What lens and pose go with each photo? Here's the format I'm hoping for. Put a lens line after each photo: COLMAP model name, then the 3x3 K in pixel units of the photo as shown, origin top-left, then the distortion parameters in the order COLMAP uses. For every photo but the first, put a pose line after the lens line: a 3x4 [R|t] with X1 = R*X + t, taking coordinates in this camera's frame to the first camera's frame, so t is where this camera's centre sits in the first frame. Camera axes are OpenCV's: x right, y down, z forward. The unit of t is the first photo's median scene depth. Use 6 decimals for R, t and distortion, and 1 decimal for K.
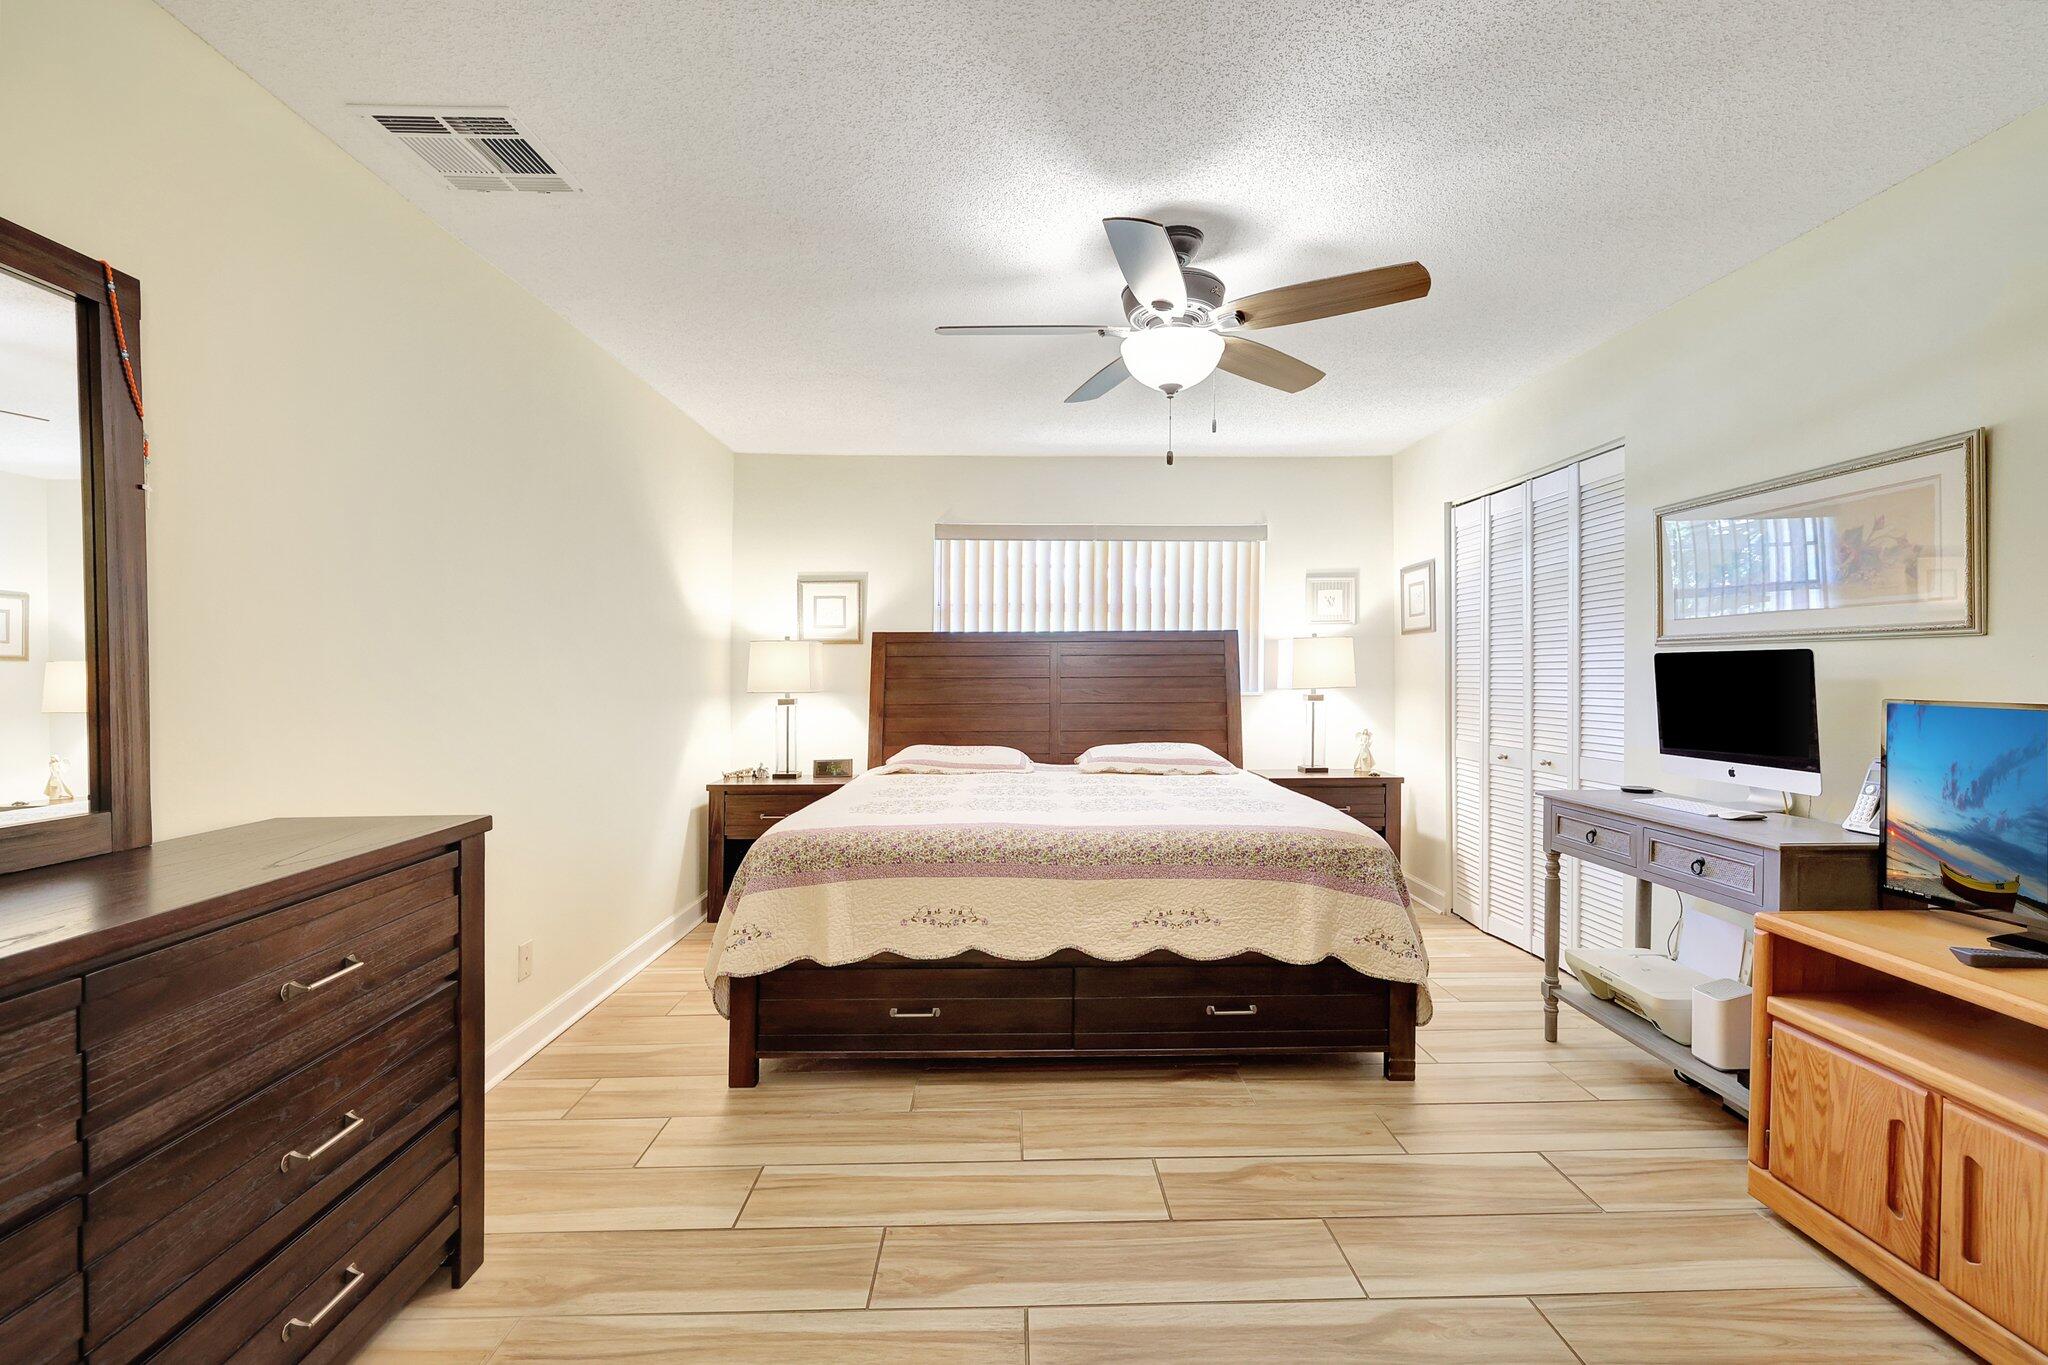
lens RADIAL K [[854.8, 0, 1029.2], [0, 854.8, 670.1], [0, 0, 1]] dist [-0.001025, -0.000075]
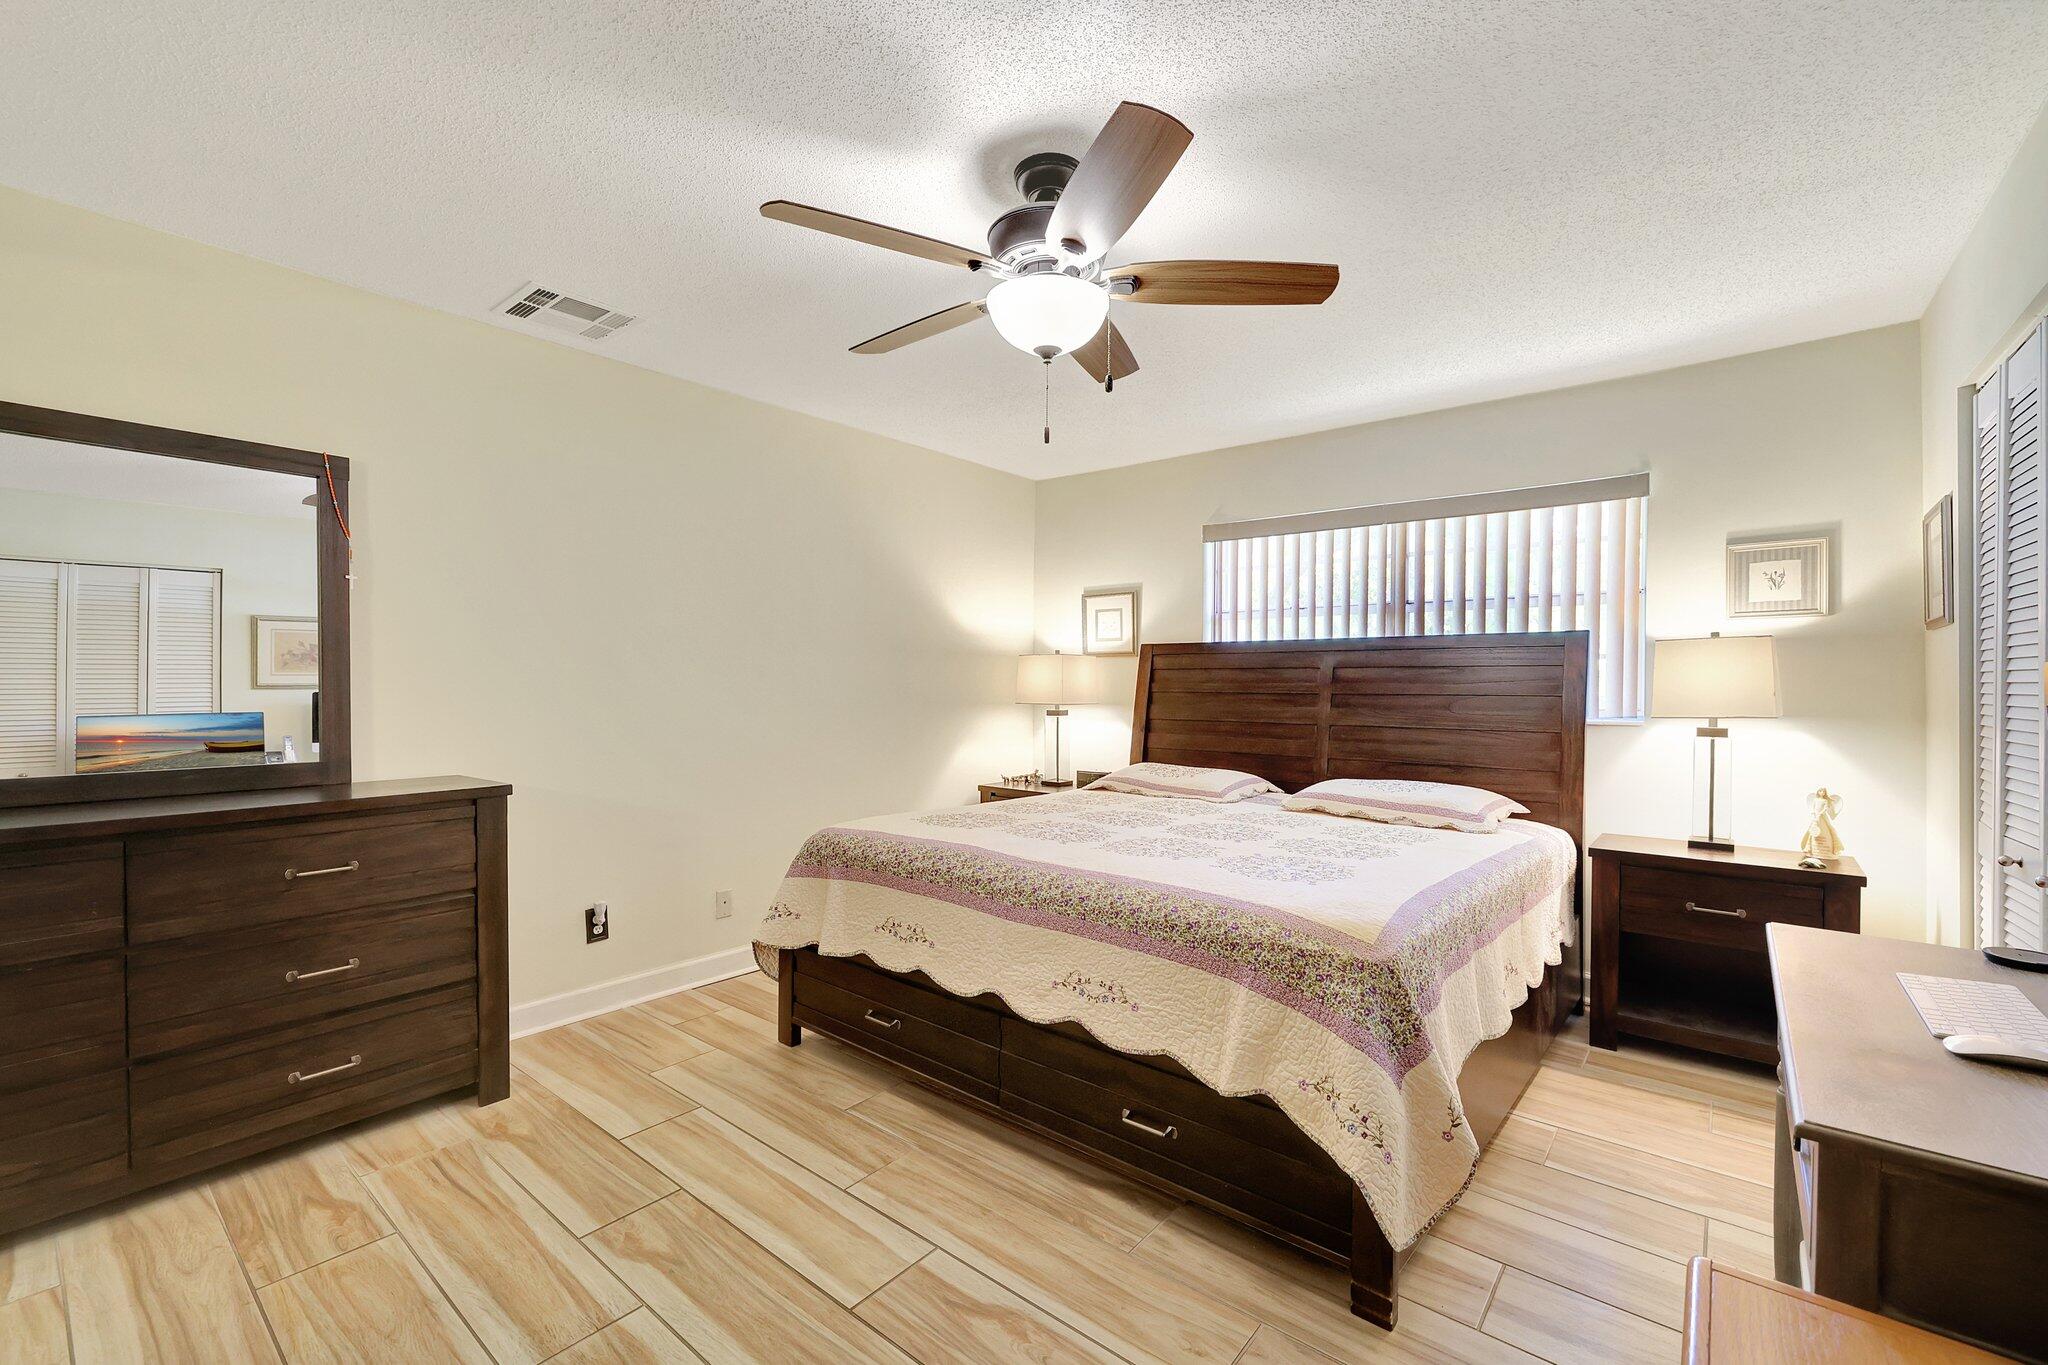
lens RADIAL K [[854.8, 0, 1029.2], [0, 854.8, 670.1], [0, 0, 1]] dist [-0.001025, -0.000075]
pose [[0.759712, -0.000208, -0.650260, 0.660121], [-0.007215, 0.999936, -0.008750, -0.009515], [0.650220, 0.011339, 0.759661, 0.329628]]
